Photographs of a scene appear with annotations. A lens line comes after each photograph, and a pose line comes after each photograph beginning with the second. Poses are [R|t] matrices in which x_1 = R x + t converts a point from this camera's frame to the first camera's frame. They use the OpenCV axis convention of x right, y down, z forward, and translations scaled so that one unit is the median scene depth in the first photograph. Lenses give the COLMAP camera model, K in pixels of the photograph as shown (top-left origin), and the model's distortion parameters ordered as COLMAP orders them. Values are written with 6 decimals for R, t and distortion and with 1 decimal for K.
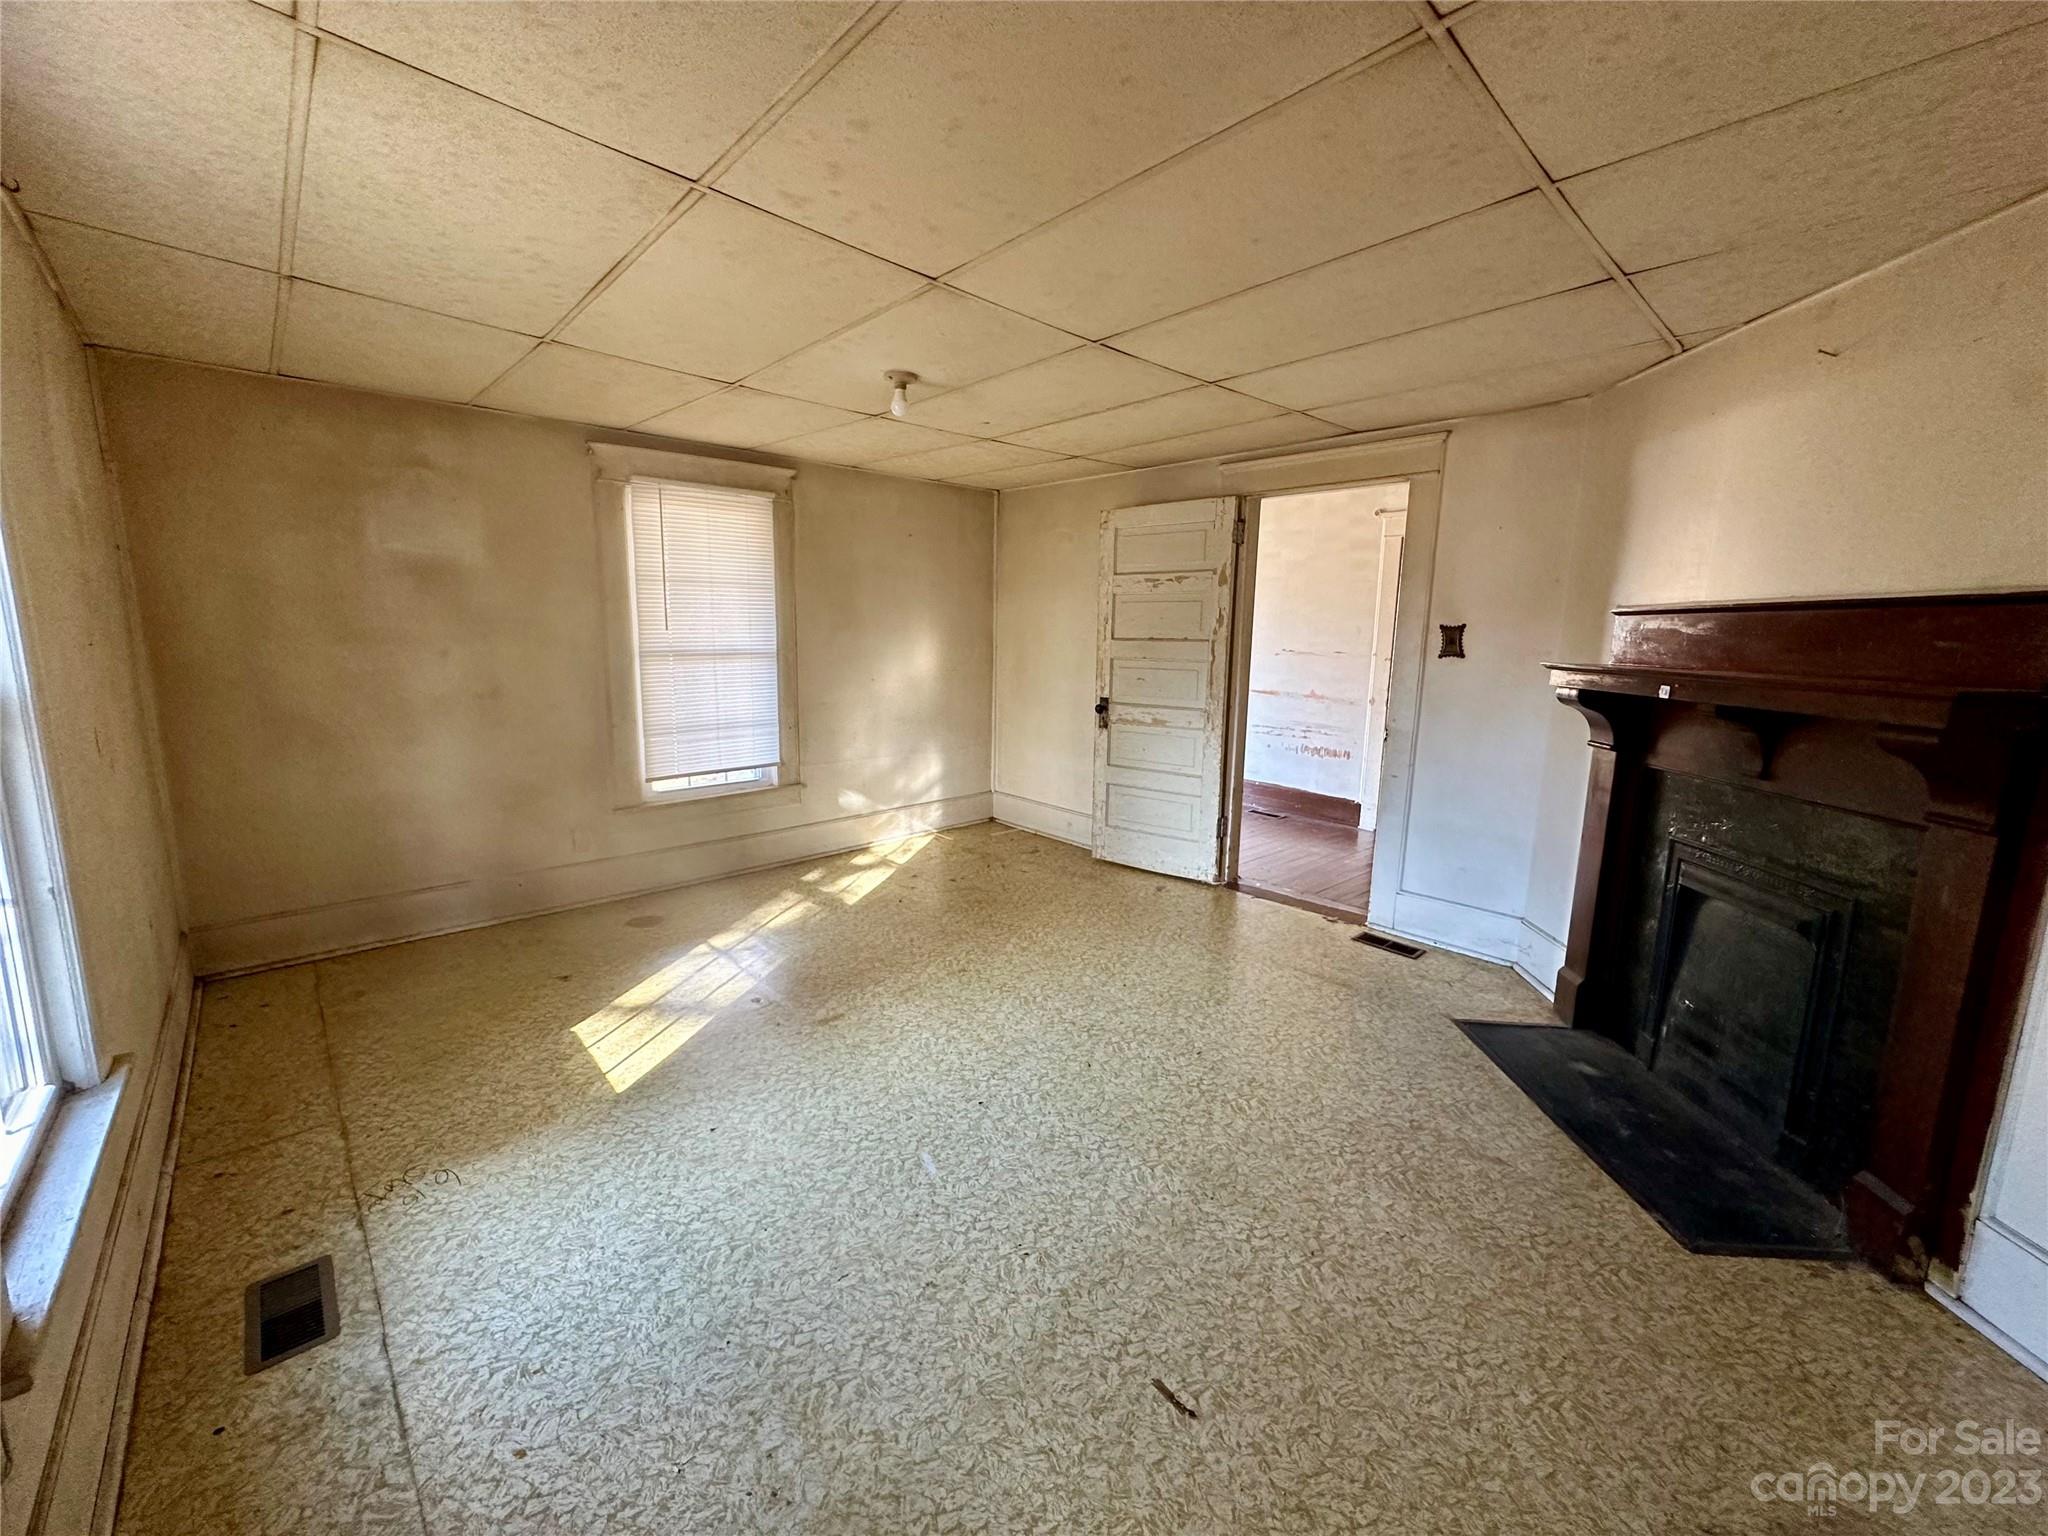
lens RADIAL K [[814.2, 0, 1021.2], [0, 814.2, 764.5], [0, 0, 1]] dist [-0.003685, 0.000717]
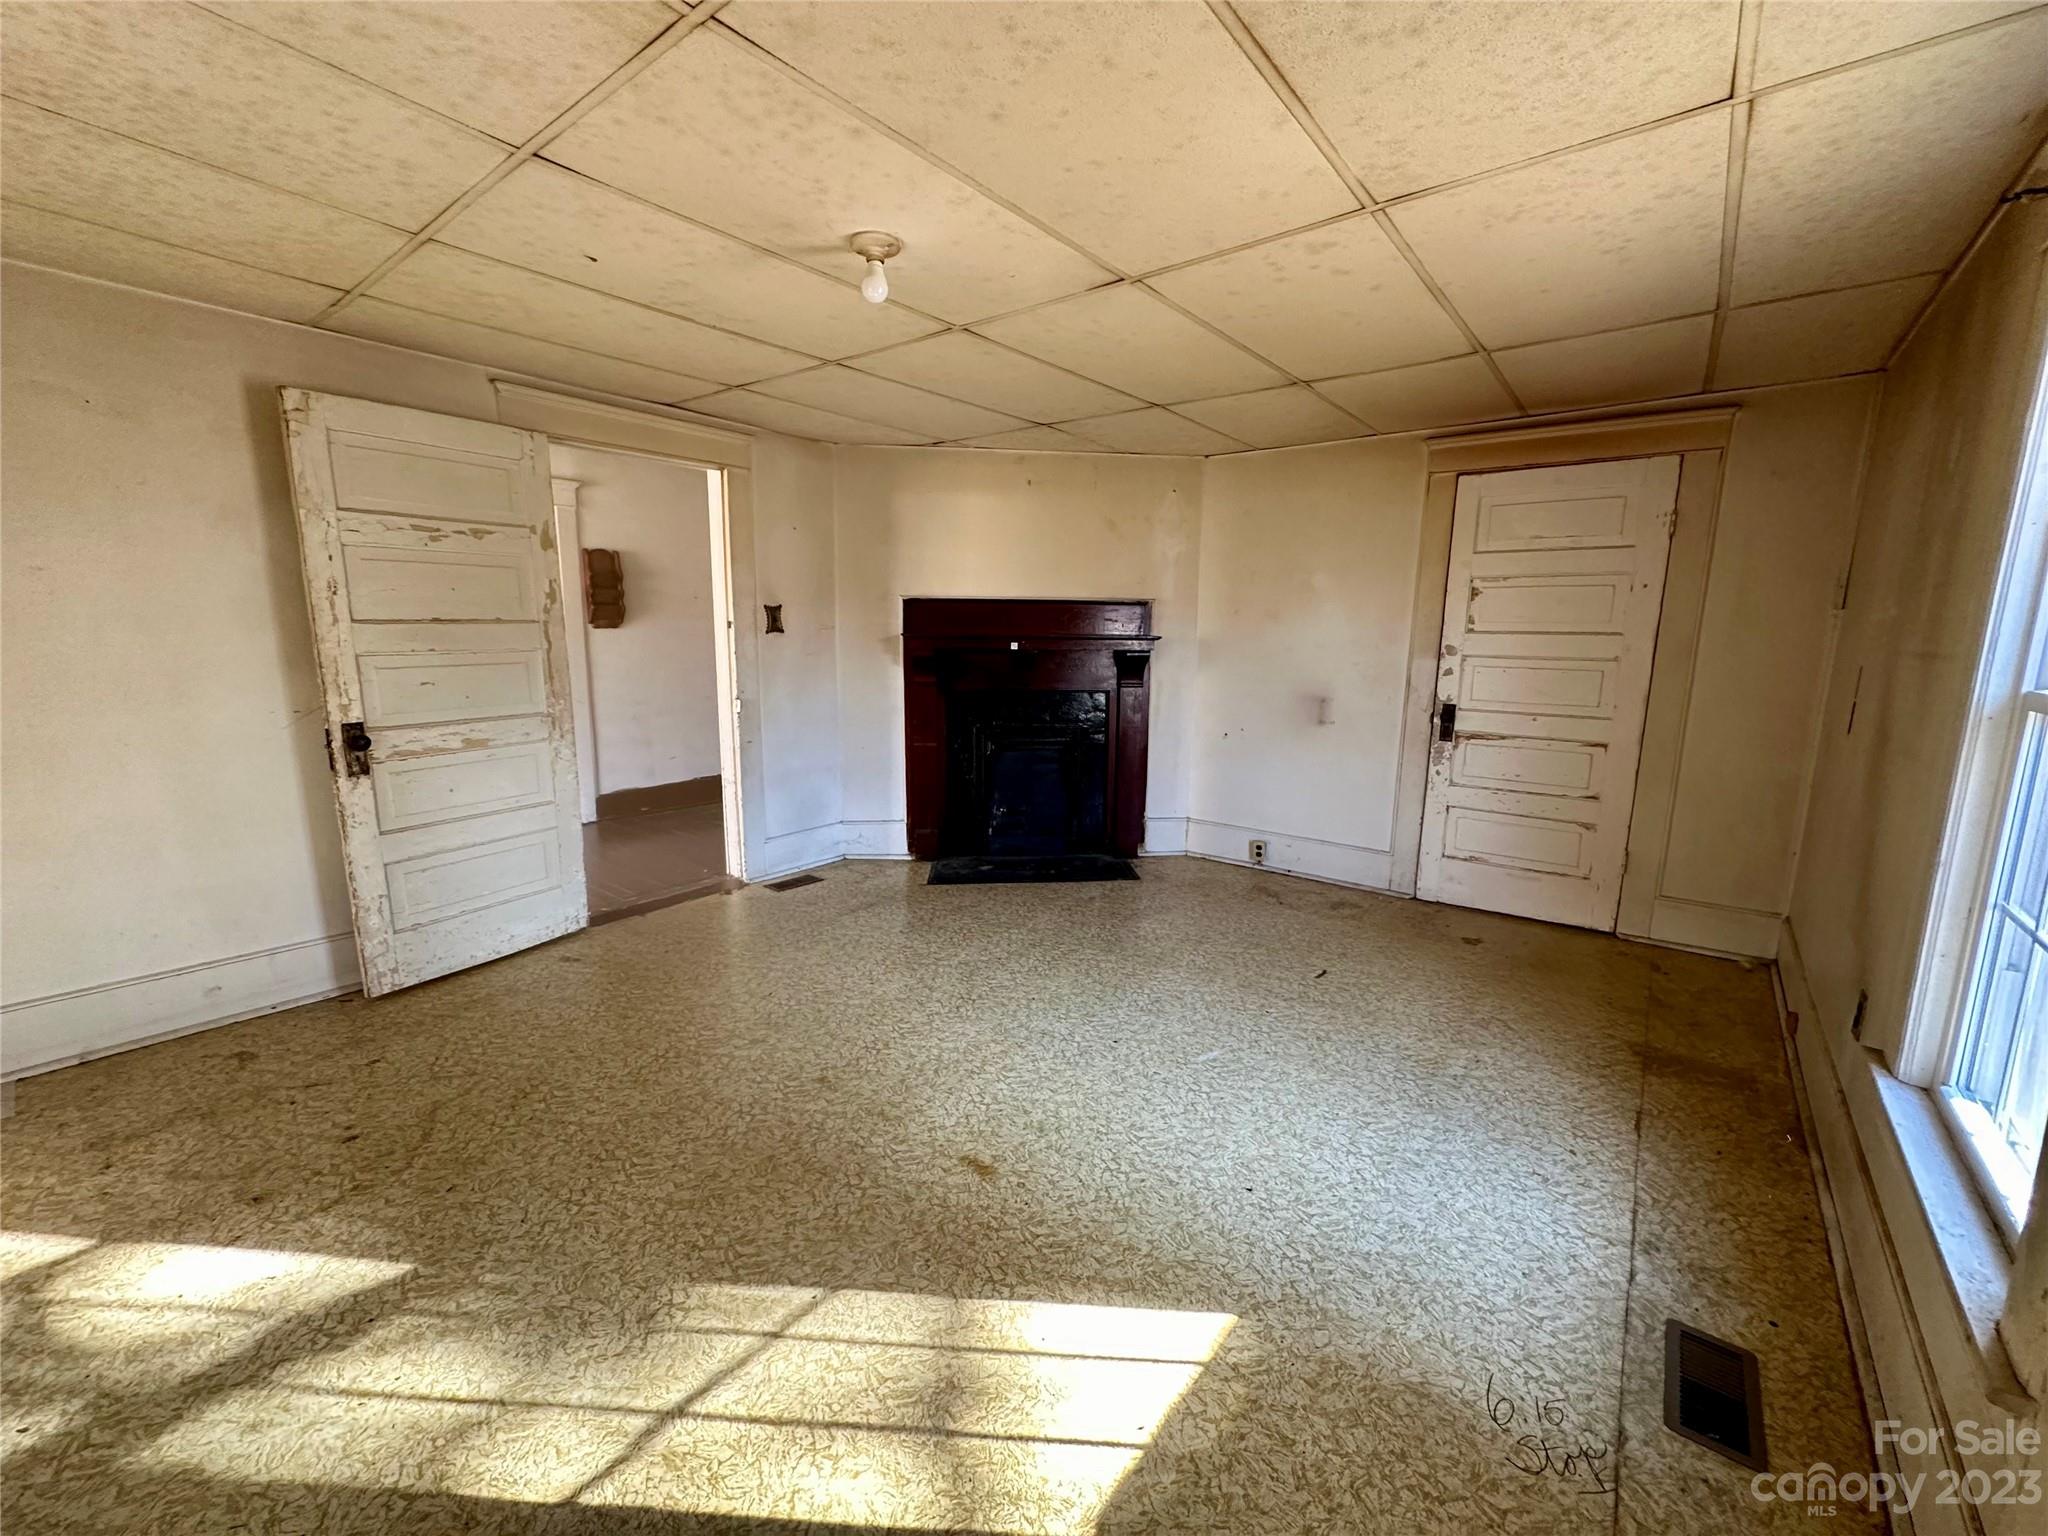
lens RADIAL K [[814.2, 0, 1024.3], [0, 814.2, 764.7], [0, 0, 1]] dist [-0.003685, 0.000717]
pose [[-0.146350, -0.188914, 0.971027, -0.736718], [0.146267, 0.966674, 0.210112, -0.145211], [-0.978360, 0.172779, -0.113841, 0.832638]]
